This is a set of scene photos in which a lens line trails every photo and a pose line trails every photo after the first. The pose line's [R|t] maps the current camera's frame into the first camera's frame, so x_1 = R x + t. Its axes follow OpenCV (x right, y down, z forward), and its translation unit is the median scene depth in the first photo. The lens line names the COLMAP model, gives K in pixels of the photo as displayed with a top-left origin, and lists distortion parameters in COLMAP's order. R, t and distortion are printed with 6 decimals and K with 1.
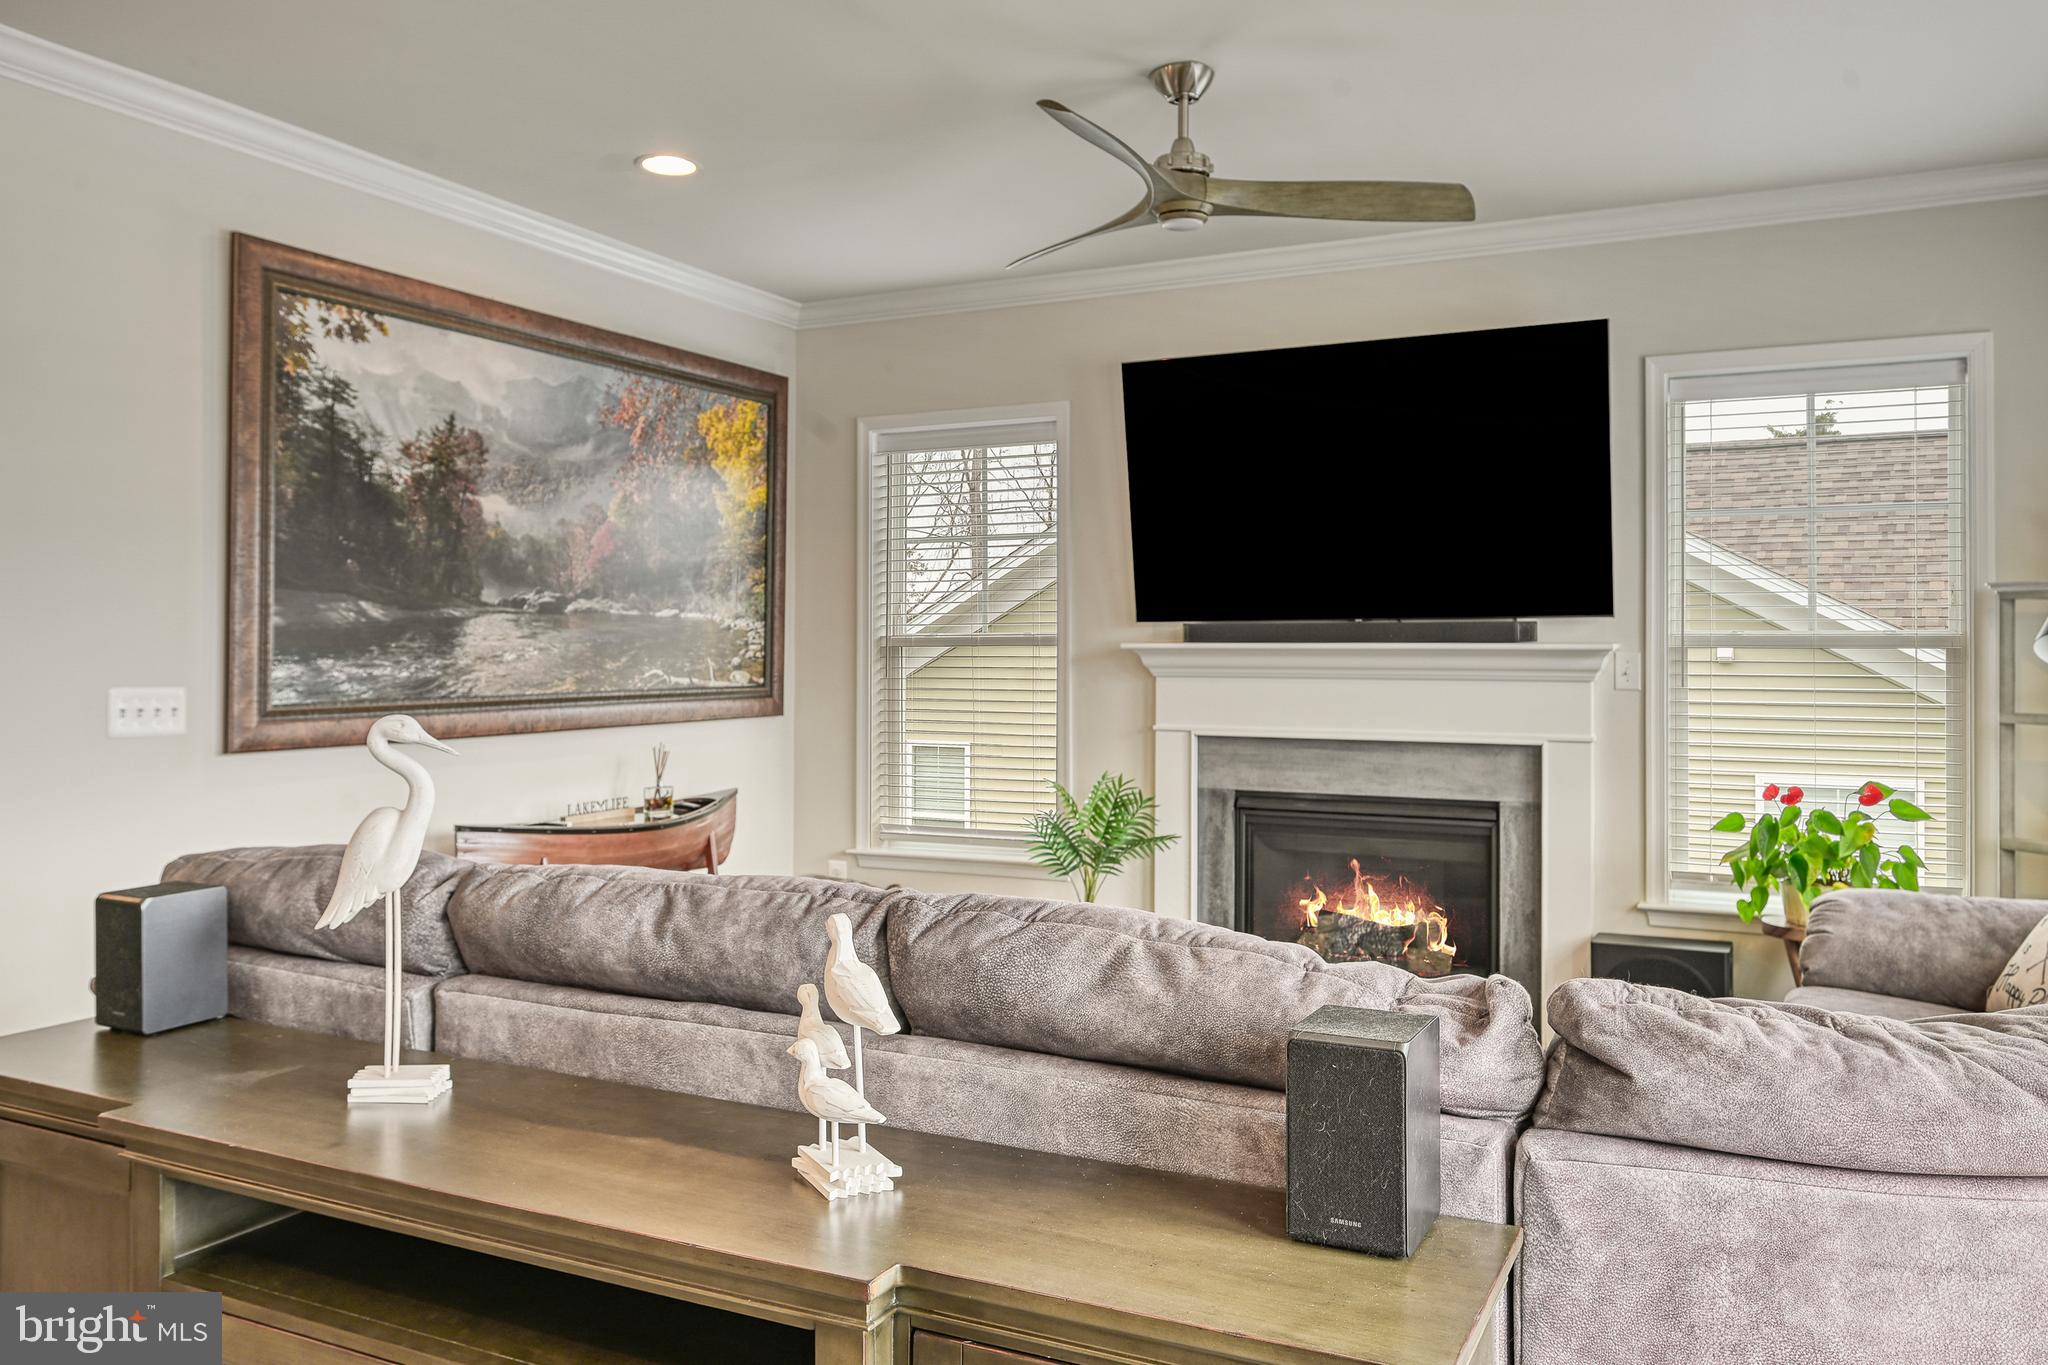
lens RADIAL K [[1577.1, 0, 1035.5], [0, 1577.1, 681.8], [0, 0, 1]] dist [0.014510, -0.001753]
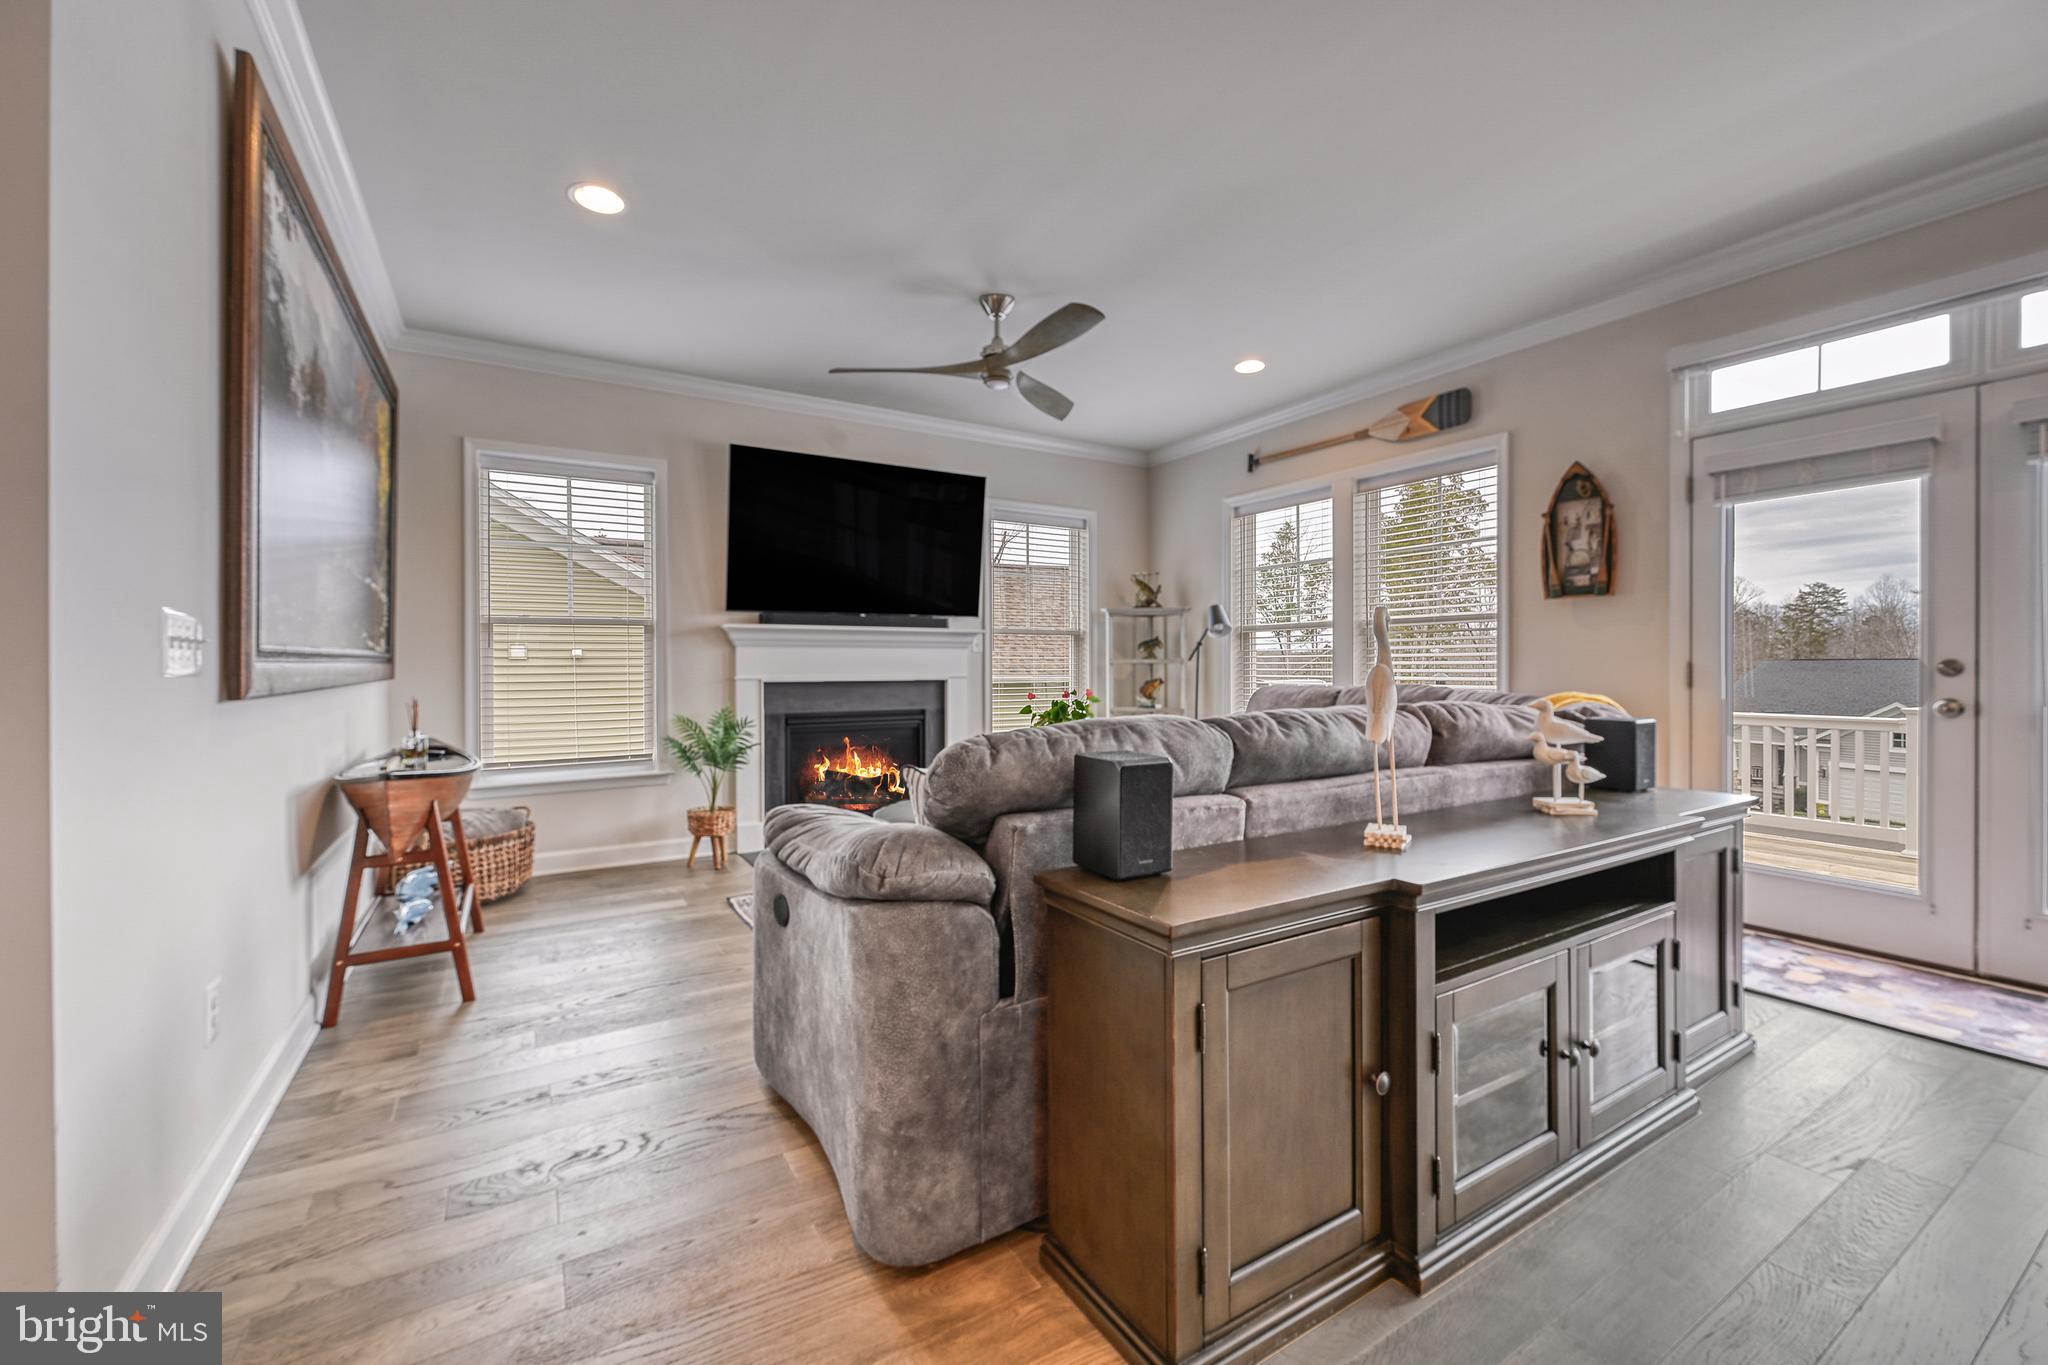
lens RADIAL K [[817.5, 0, 1020.1], [0, 817.5, 672.0], [0, 0, 1]] dist [-0.004697, 0.000869]
pose [[0.538084, -0.011533, 0.842812, -0.483634], [0.023350, 0.999727, -0.001228, 0.031991], [-0.842567, 0.020340, 0.538207, 0.332942]]
